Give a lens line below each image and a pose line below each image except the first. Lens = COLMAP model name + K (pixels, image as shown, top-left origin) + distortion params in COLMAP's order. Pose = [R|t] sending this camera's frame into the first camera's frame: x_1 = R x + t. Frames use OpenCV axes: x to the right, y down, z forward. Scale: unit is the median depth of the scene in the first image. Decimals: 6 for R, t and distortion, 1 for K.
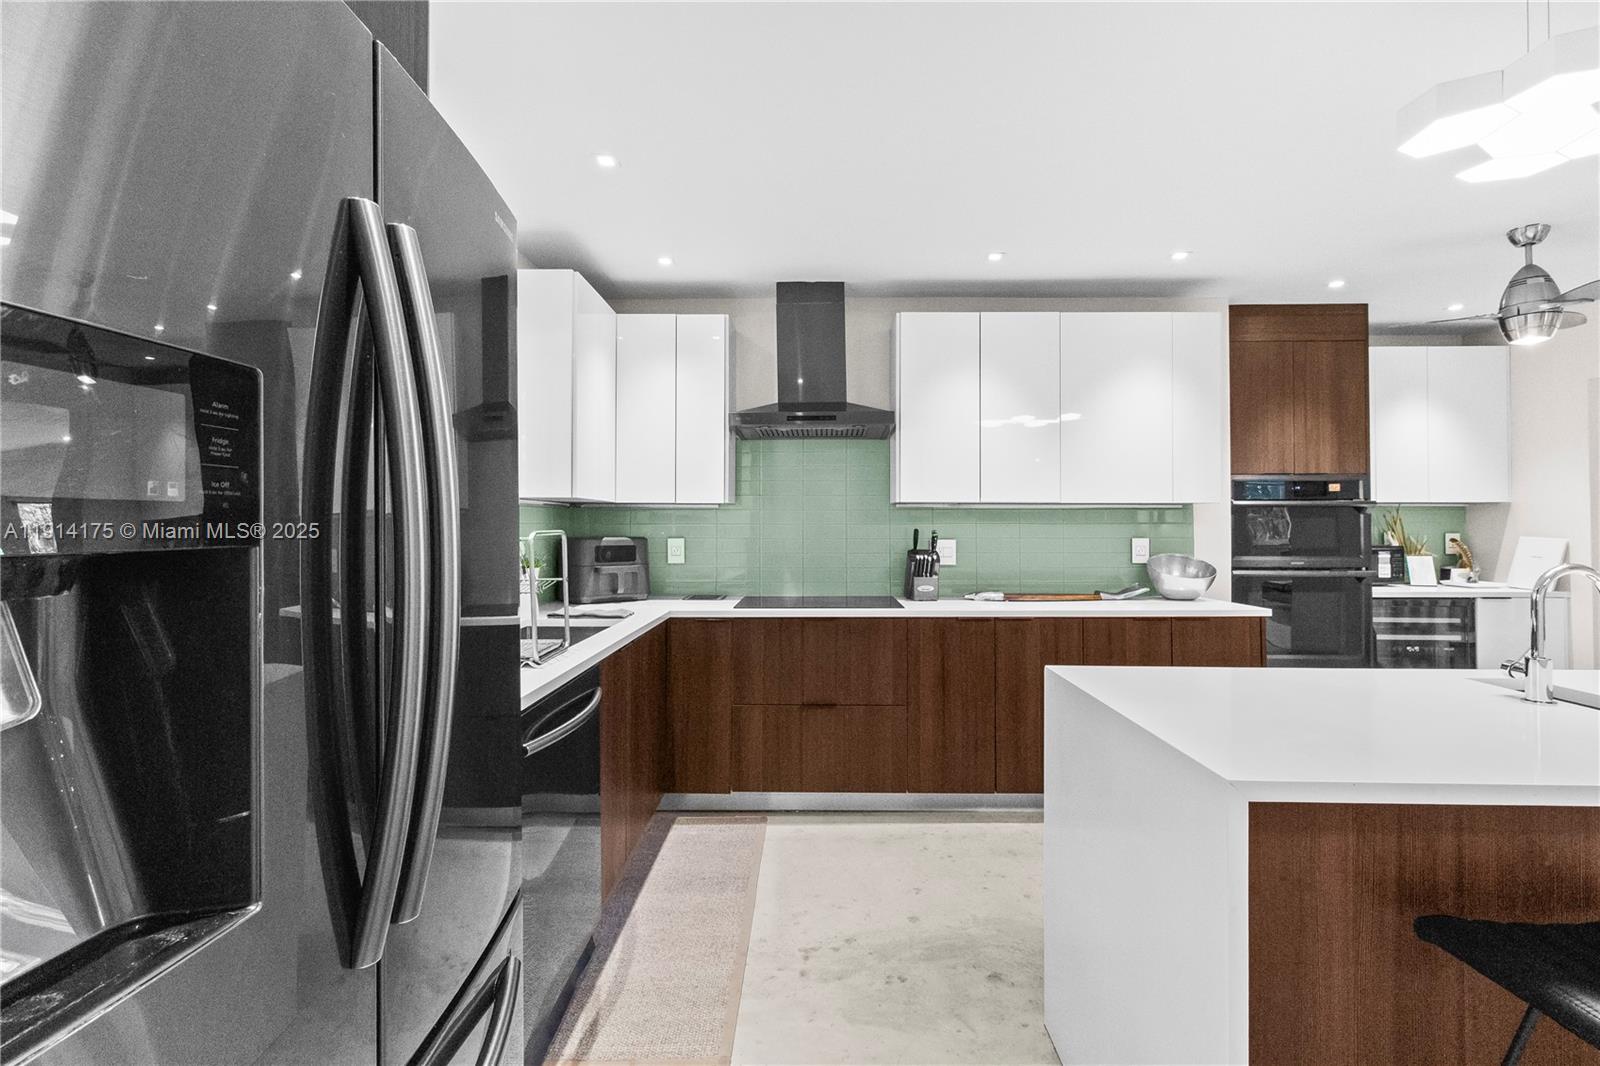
lens RADIAL K [[734.0, 0, 805.2], [0, 734.0, 515.9], [0, 0, 1]] dist [0.000083, 0.000175]
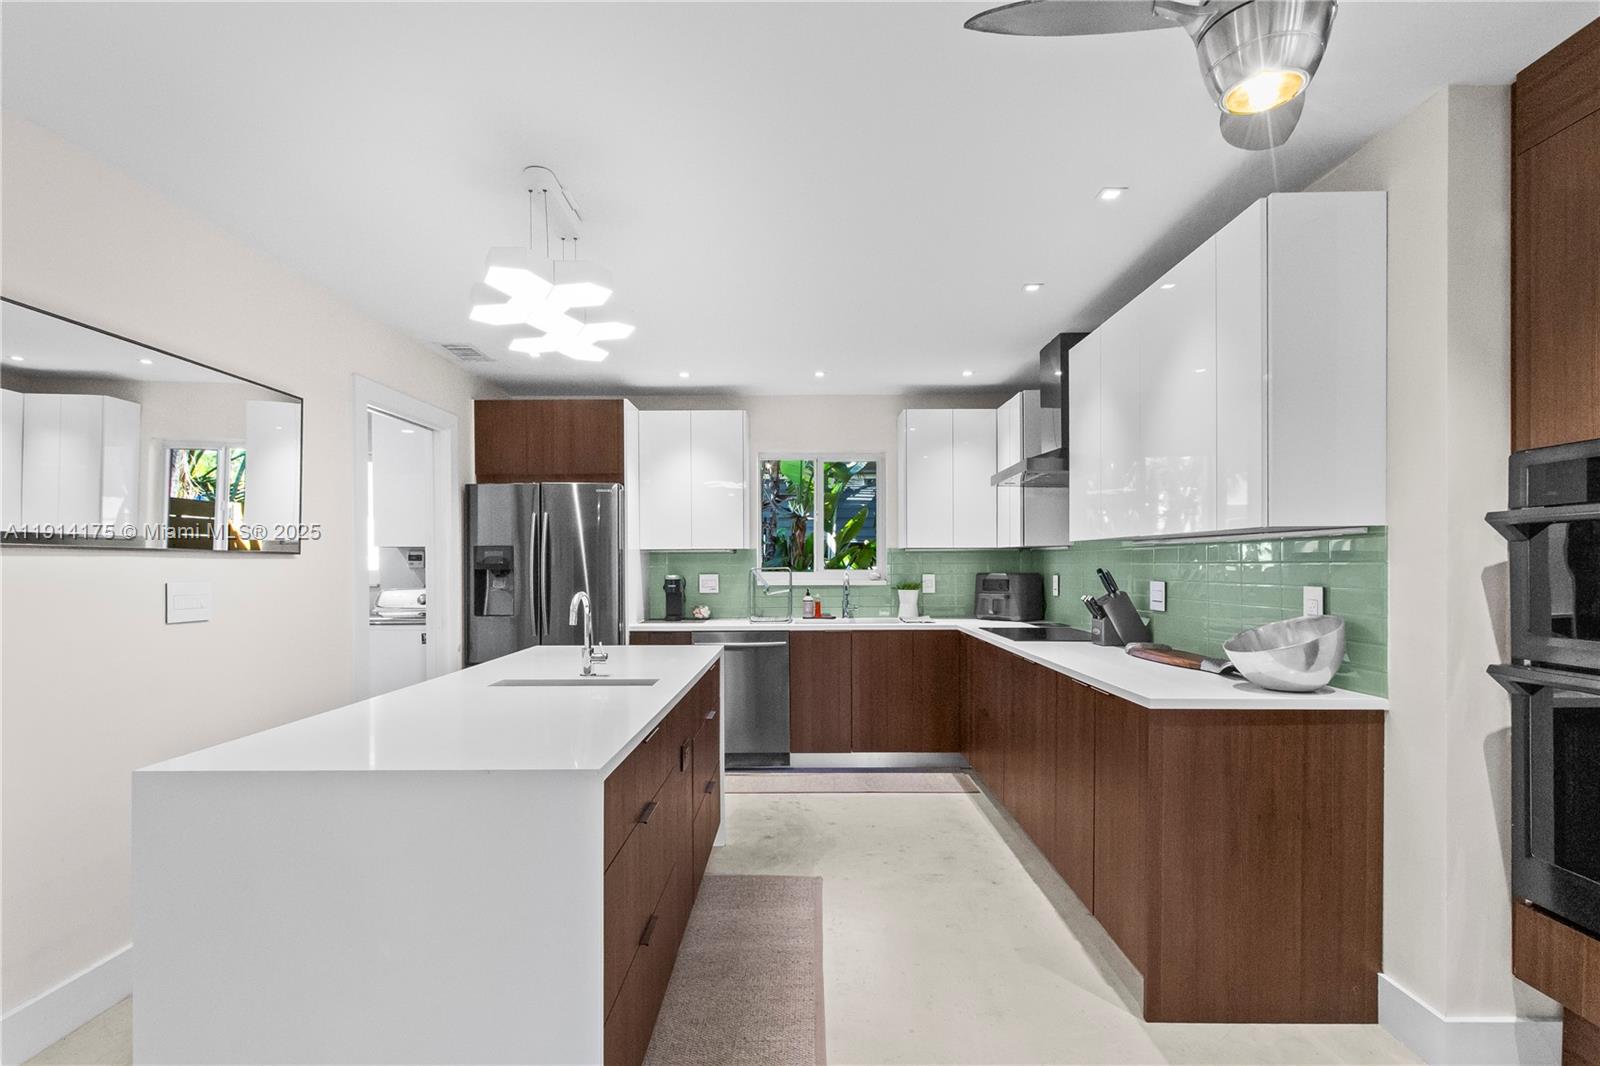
lens RADIAL K [[763.3, 0, 804.3], [0, 763.3, 568.4], [0, 0, 1]] dist [0.001625, 0.000371]
pose [[0.020301, 0.006177, -0.999775, 1.105561], [0.014529, 0.999873, 0.006472, 0.006130], [0.999688, -0.014657, 0.020209, 0.588795]]
